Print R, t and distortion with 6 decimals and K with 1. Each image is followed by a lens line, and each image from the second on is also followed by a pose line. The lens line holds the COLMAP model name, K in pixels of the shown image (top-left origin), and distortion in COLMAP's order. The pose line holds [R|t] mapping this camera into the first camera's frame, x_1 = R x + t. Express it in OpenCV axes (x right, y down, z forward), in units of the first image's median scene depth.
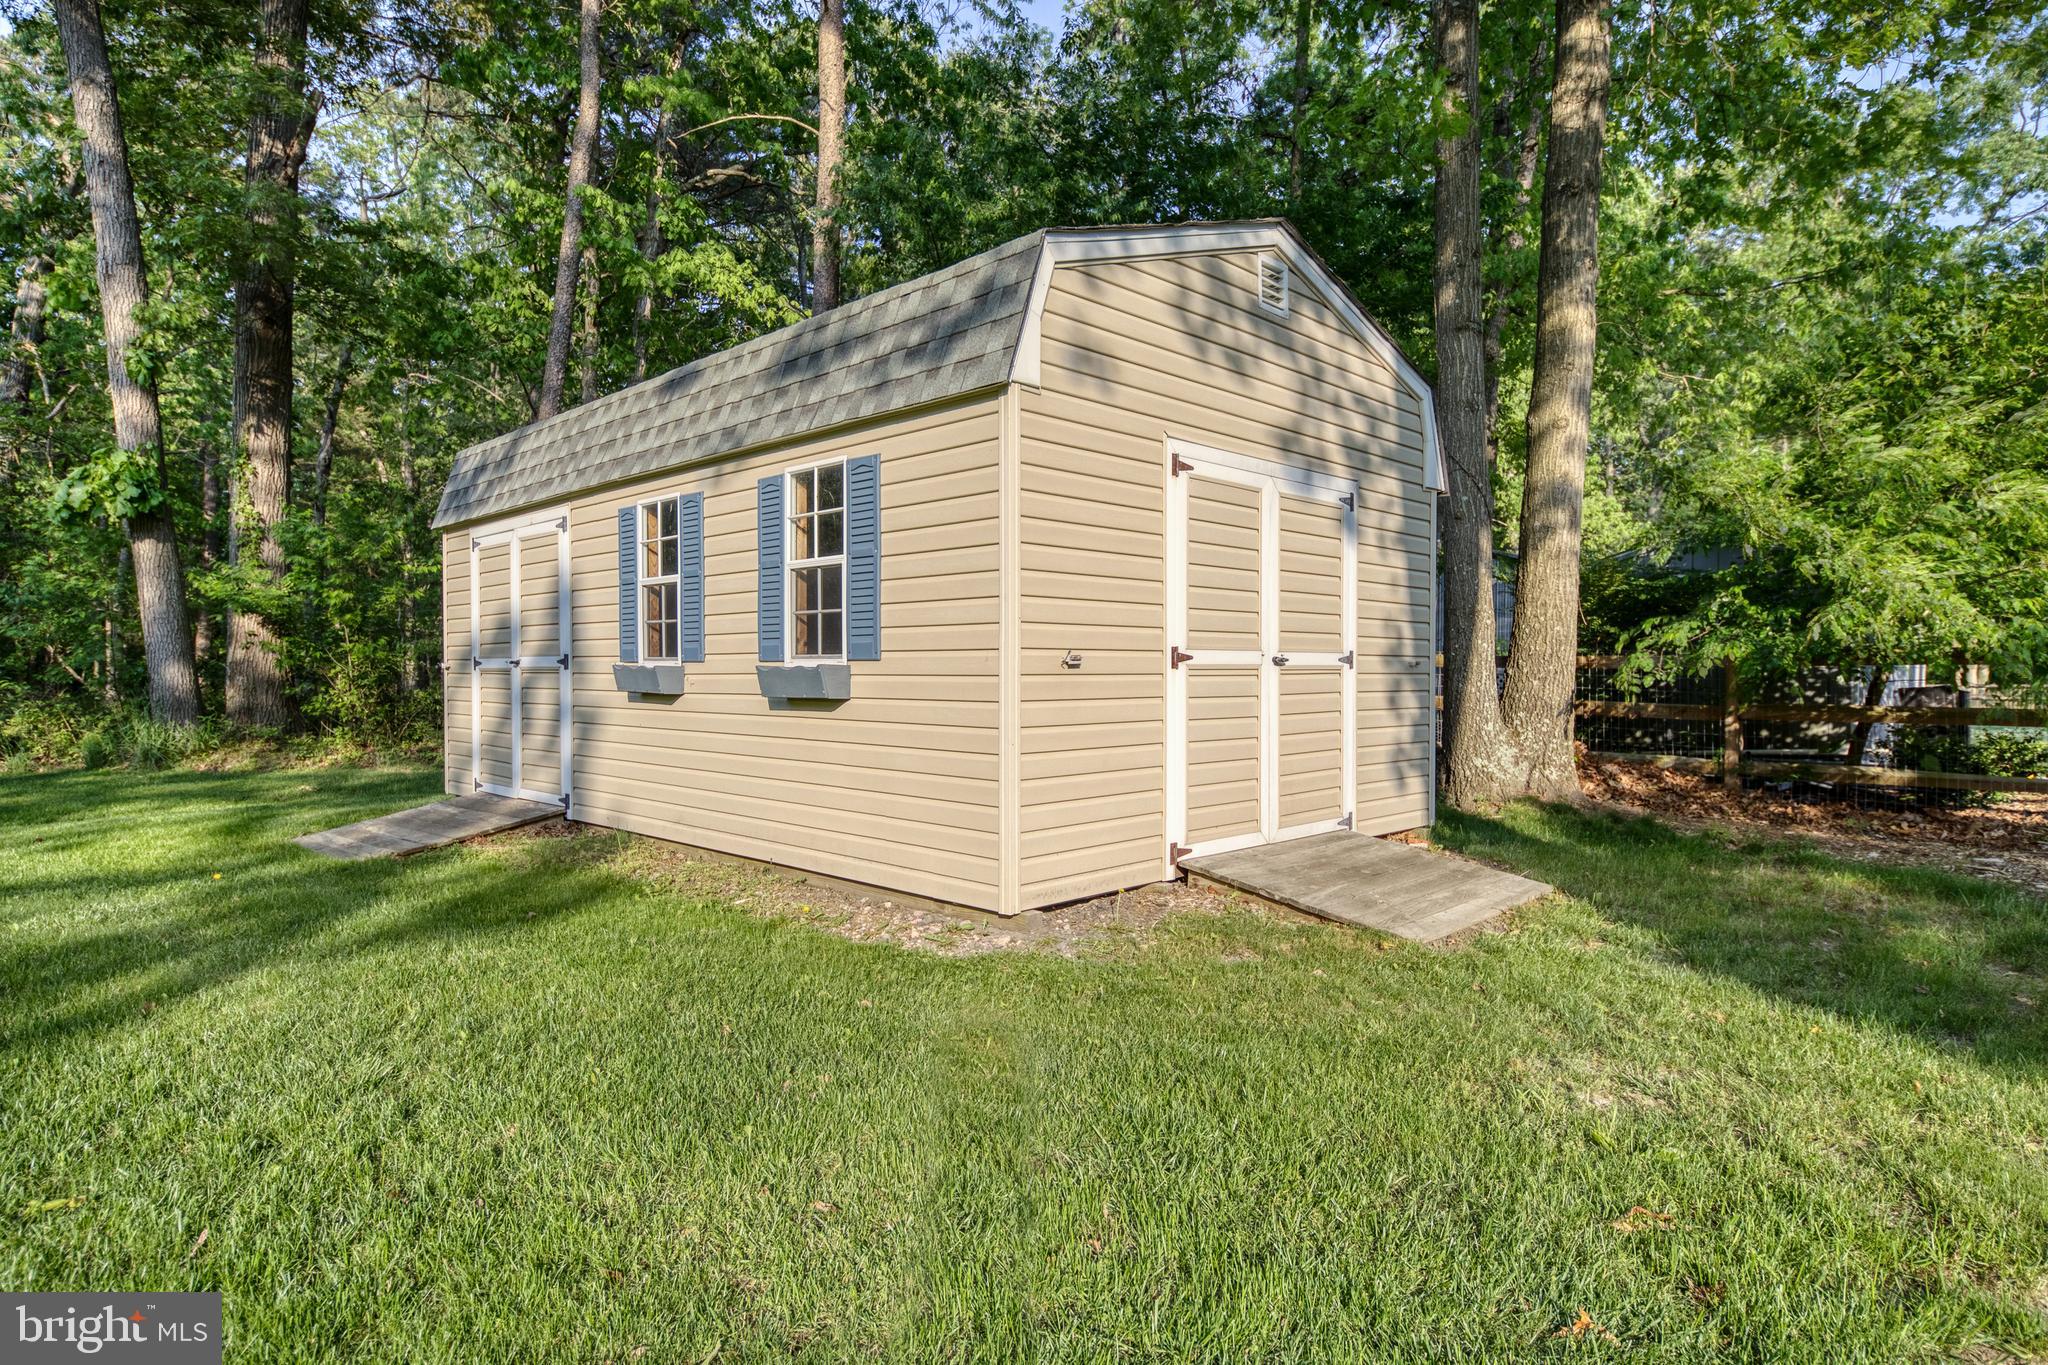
lens RADIAL K [[1151.8, 0, 1027.7], [0, 1151.8, 699.2], [0, 0, 1]] dist [0.001458, 0.011584]
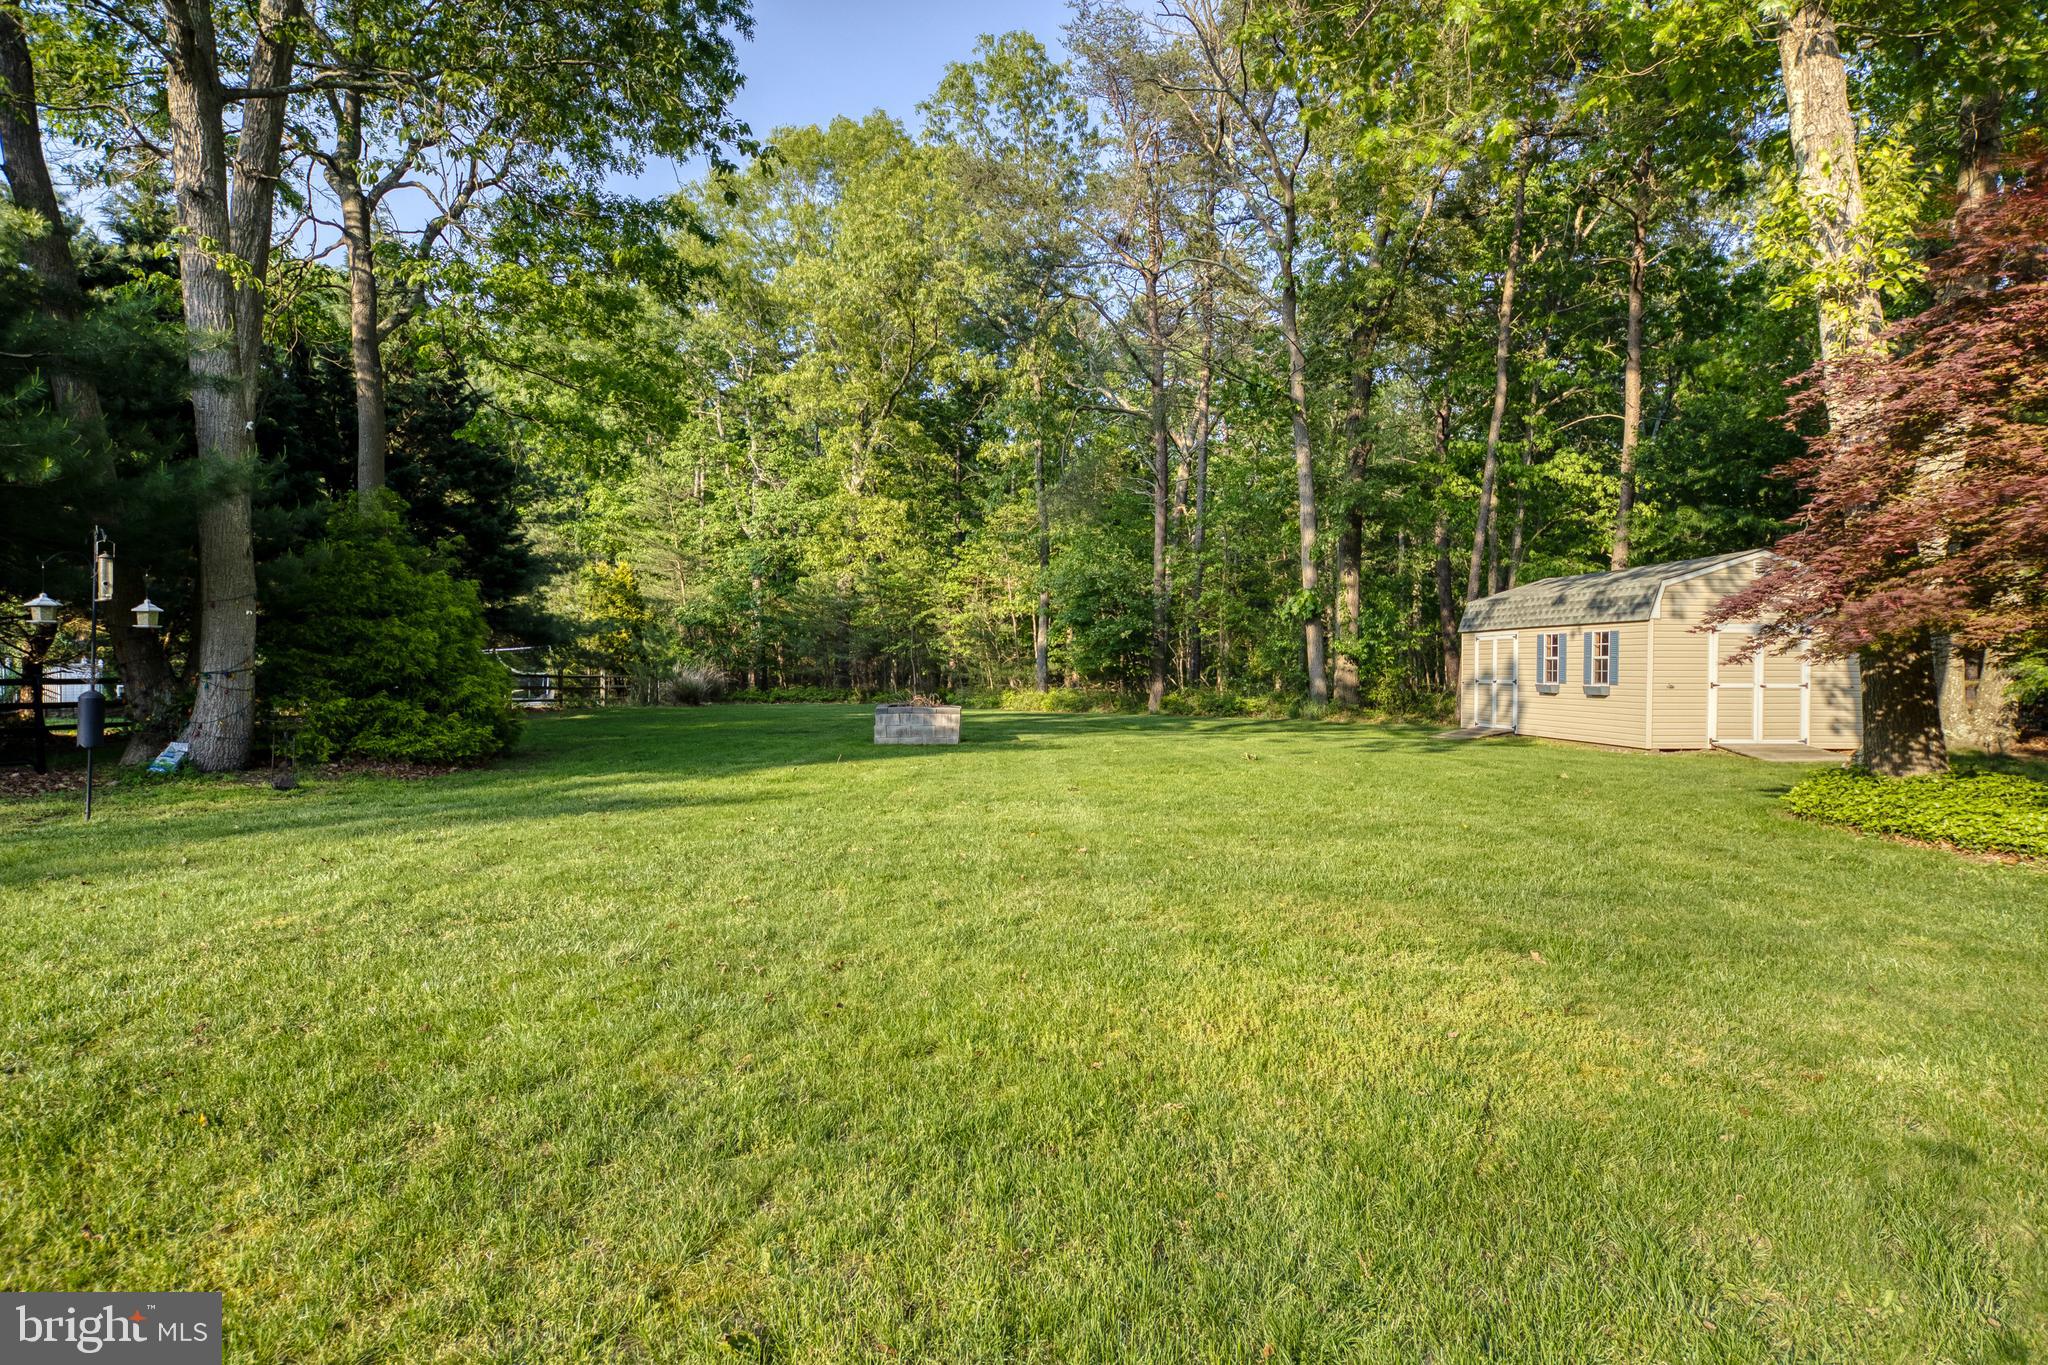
lens RADIAL K [[1151.8, 0, 1027.7], [0, 1151.8, 699.2], [0, 0, 1]] dist [0.001458, 0.011584]
pose [[0.772629, 0.016593, -0.634640, 0.618065], [-0.018325, 0.999825, 0.003831, 0.026165], [0.634593, 0.008670, 0.772798, -2.502780]]
